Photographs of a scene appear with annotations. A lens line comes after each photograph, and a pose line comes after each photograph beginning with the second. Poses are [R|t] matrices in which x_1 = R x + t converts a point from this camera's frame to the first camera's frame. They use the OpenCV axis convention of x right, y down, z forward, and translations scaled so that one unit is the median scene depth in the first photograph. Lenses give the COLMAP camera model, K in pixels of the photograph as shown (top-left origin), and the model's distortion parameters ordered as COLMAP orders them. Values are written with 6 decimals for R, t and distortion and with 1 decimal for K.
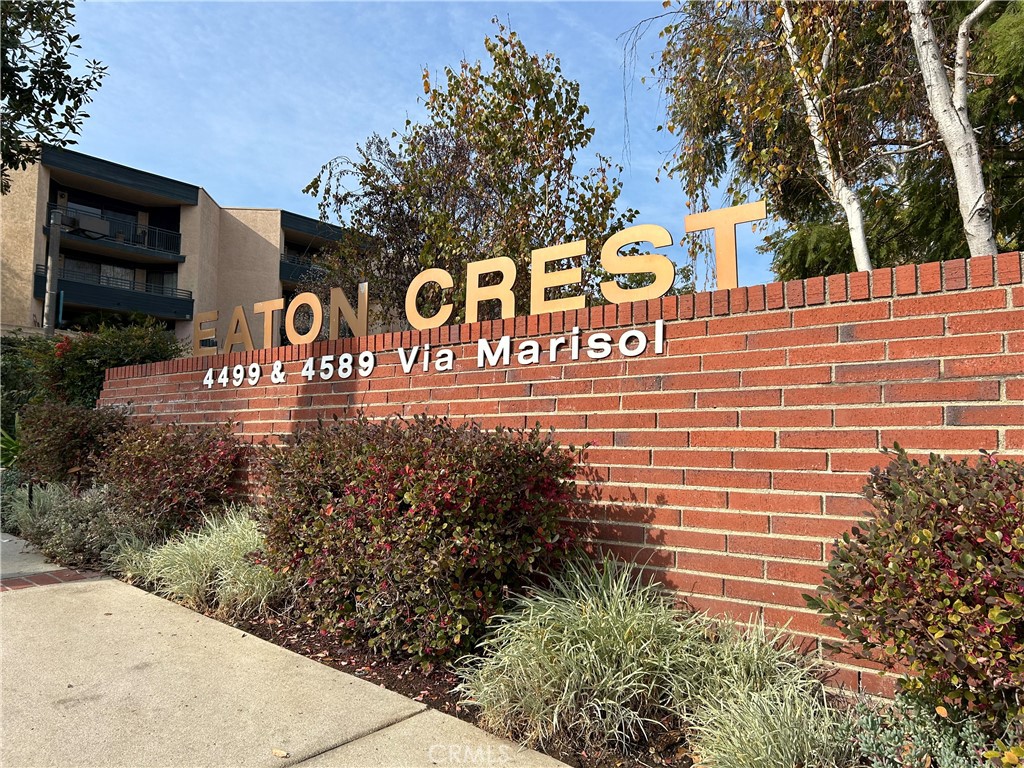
lens RADIAL K [[748.1, 0, 514.7], [0, 748.1, 380.0], [0, 0, 1]] dist [0.003209, -0.002745]
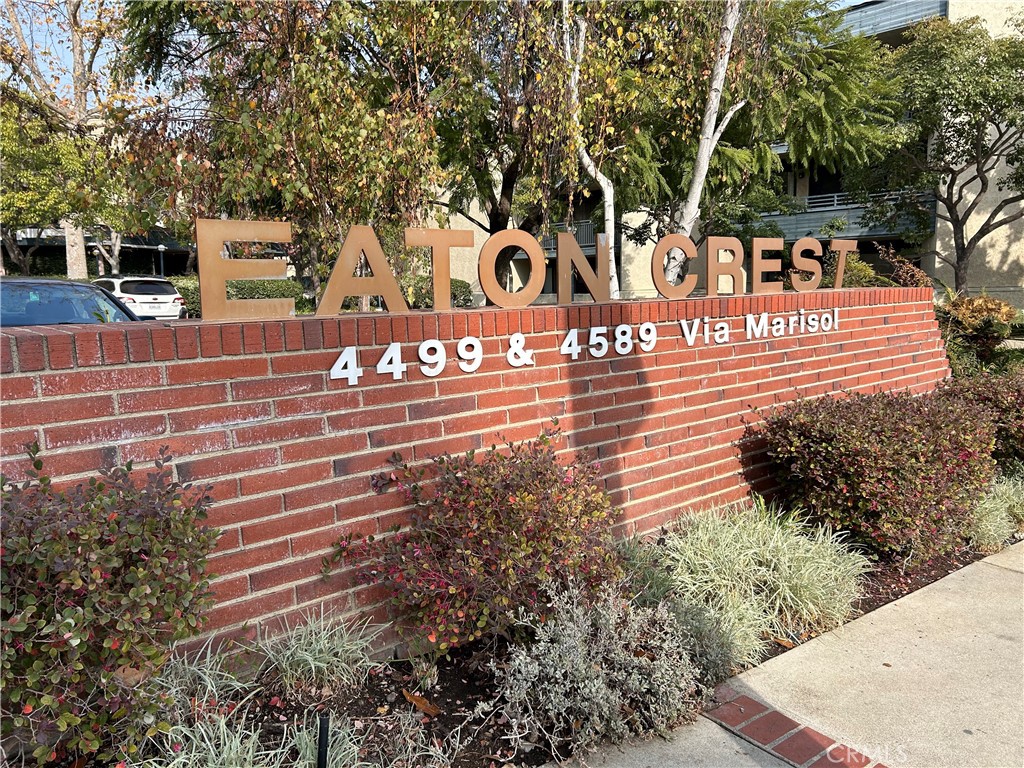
lens RADIAL K [[748.1, 0, 514.5], [0, 748.1, 387.3], [0, 0, 1]] dist [0.003209, -0.002745]
pose [[0.245270, -0.152960, 0.957312, -1.057050], [-0.061426, 0.983038, 0.172809, -0.102527], [-0.967507, -0.101189, 0.231714, 0.905536]]
